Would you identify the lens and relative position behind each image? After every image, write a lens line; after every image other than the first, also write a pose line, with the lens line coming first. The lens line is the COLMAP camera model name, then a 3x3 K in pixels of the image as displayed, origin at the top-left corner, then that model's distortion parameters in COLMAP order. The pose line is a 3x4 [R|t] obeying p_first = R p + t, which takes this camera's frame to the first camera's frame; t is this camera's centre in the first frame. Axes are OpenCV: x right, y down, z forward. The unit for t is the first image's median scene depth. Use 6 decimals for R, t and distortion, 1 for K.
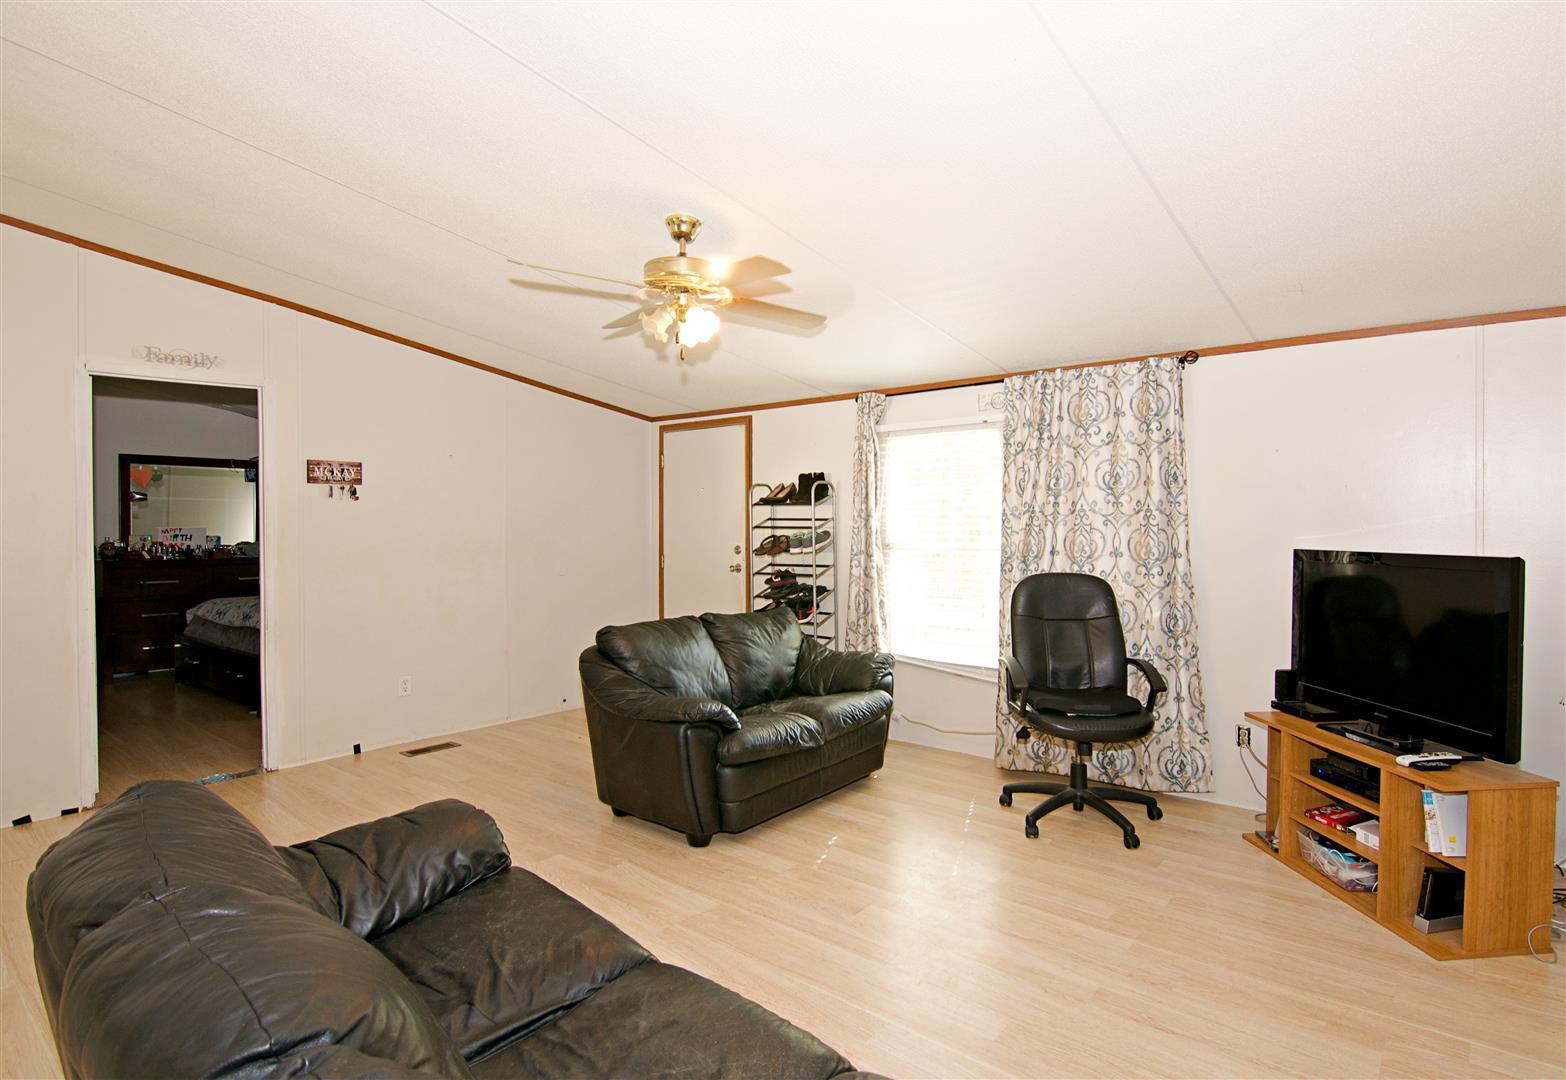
lens RADIAL K [[822.0, 0, 783.0], [0, 822.0, 540.0], [0, 0, 1]] dist [0.000652, -0.012458]
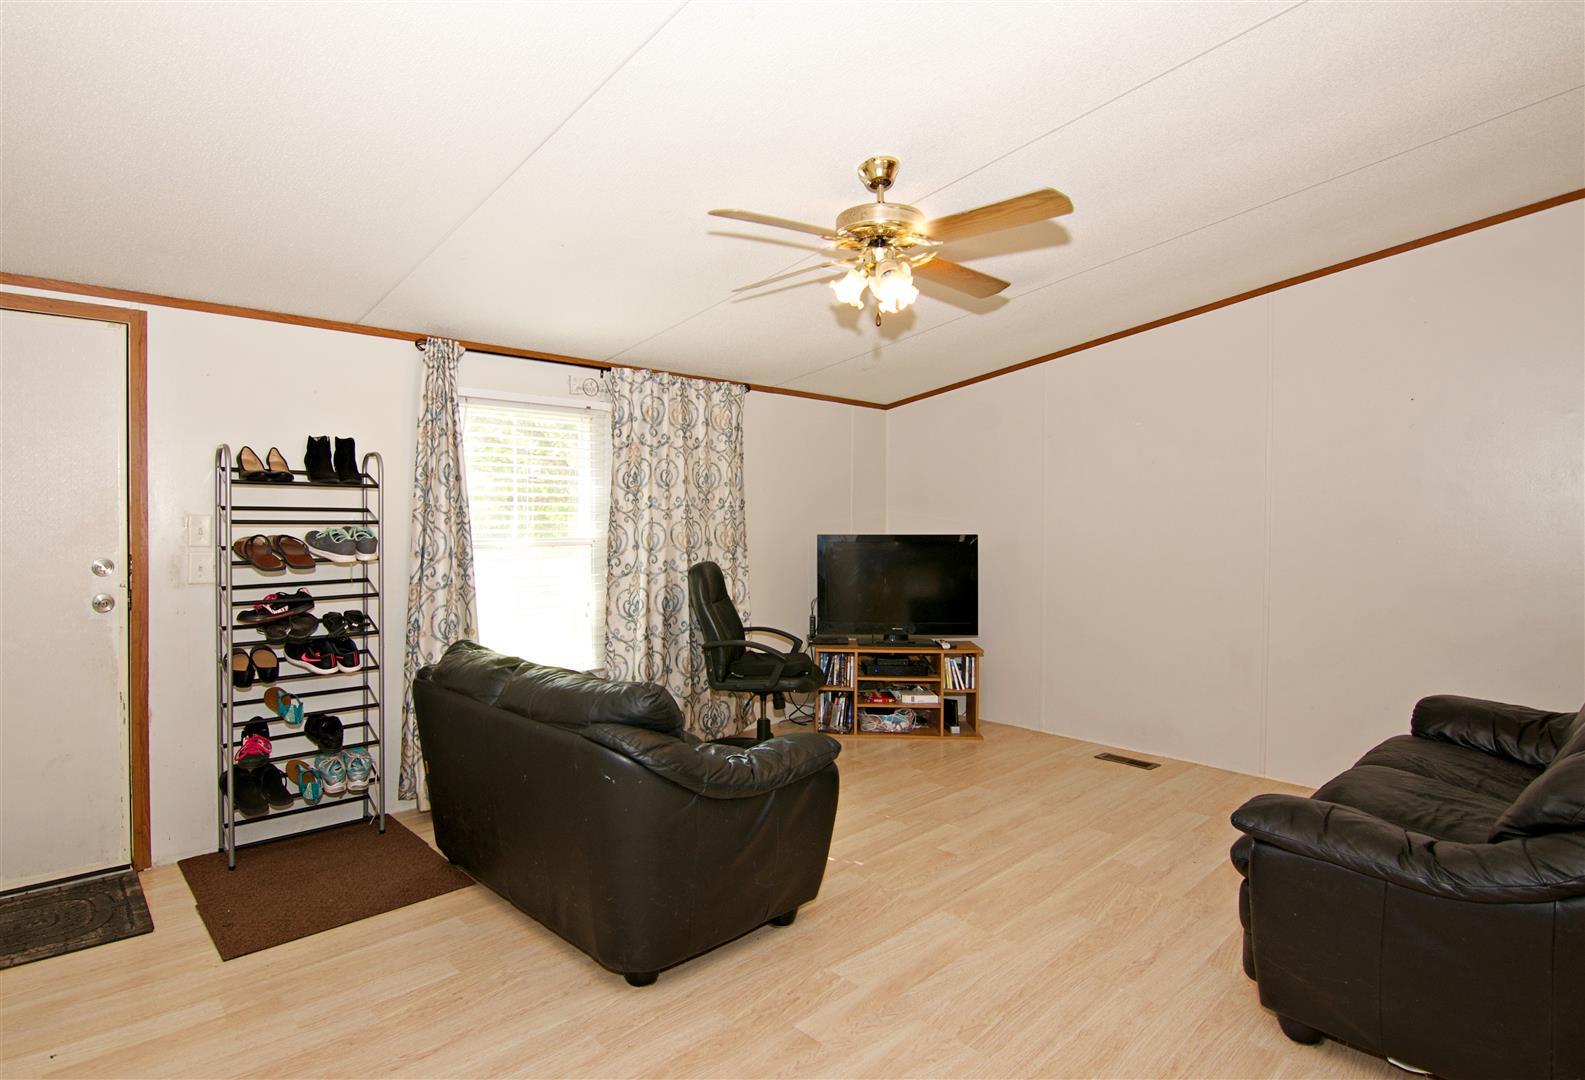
lens RADIAL K [[788.4, 0, 822.4], [0, 788.4, 537.5], [0, 0, 1]] dist [-0.002919, -0.000456]
pose [[0.116303, -0.019934, 0.993014, -0.708759], [0.021237, 0.999620, 0.017580, -0.008219], [-0.992987, 0.019044, 0.116683, 0.728414]]
